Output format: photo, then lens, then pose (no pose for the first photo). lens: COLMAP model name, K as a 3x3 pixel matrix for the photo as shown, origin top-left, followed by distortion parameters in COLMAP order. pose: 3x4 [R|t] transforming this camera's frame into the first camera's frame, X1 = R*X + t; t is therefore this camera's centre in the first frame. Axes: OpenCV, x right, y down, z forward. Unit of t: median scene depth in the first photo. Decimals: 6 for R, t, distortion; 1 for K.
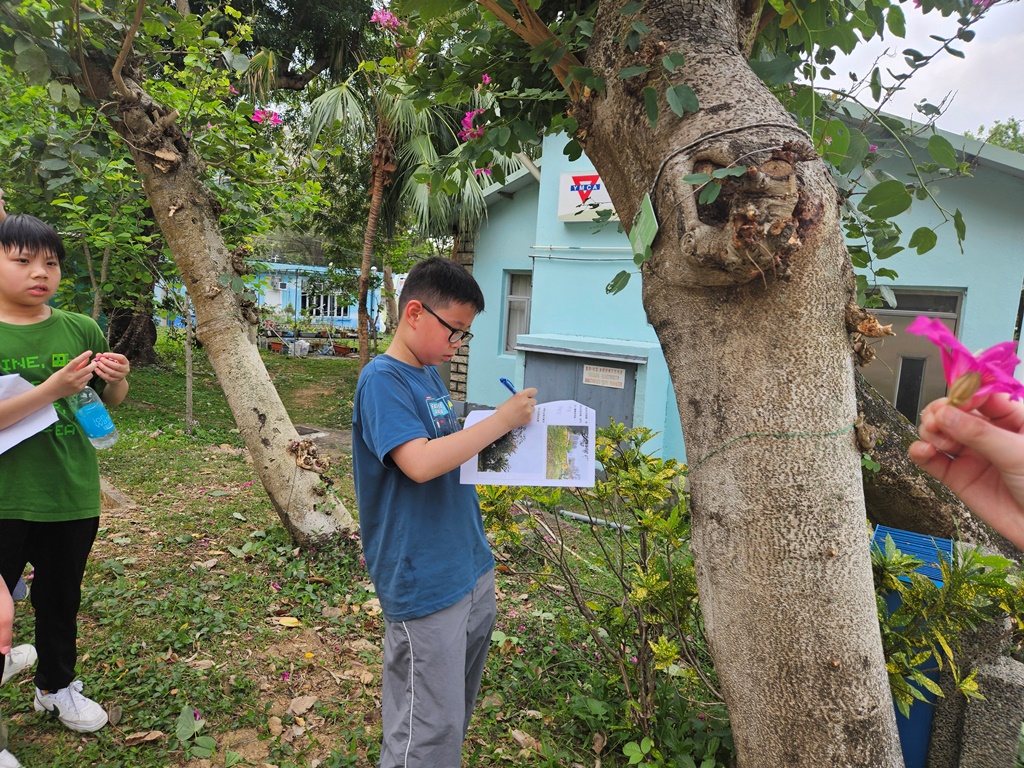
lens RADIAL K [[685.8, 0, 497.1], [0, 685.8, 378.9], [0, 0, 1]] dist [0.086581, -0.085295]
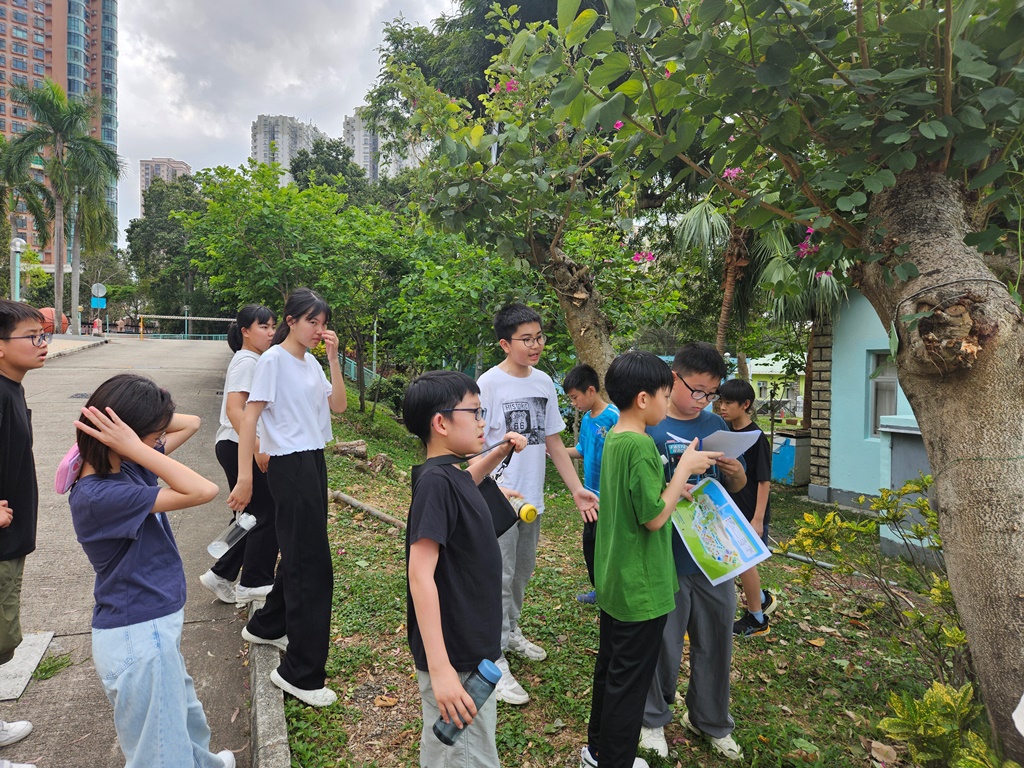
lens RADIAL K [[685.8, 0, 497.1], [0, 685.8, 378.9], [0, 0, 1]] dist [0.086581, -0.085295]
pose [[0.878045, -0.039604, -0.476937, 0.060844], [-0.020843, 0.992460, -0.120784, 0.035949], [0.478125, 0.115995, 0.870599, -0.332012]]
